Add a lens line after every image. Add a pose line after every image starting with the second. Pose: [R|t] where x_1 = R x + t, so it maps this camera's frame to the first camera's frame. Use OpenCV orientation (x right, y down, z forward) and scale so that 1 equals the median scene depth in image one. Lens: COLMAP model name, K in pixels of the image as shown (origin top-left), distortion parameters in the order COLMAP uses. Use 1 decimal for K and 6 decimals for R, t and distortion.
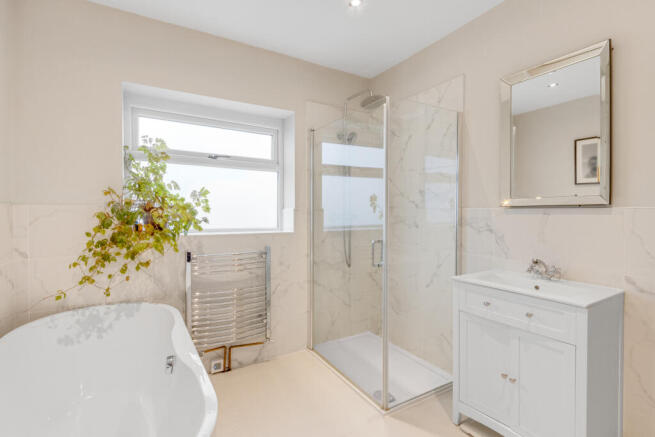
lens RADIAL K [[310.7, 0, 326.2], [0, 310.7, 218.8], [0, 0, 1]] dist [0.021106, -0.000638]
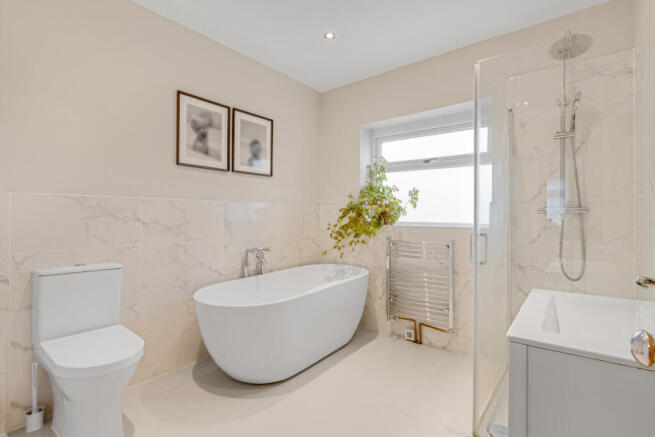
lens RADIAL K [[310.7, 0, 326.4], [0, 310.7, 215.9], [0, 0, 1]] dist [0.021106, -0.000638]
pose [[0.351835, -0.005444, -0.936046, 0.636735], [-0.022761, 0.999638, -0.014369, 0.035592], [0.935785, 0.026361, 0.351584, 0.252617]]
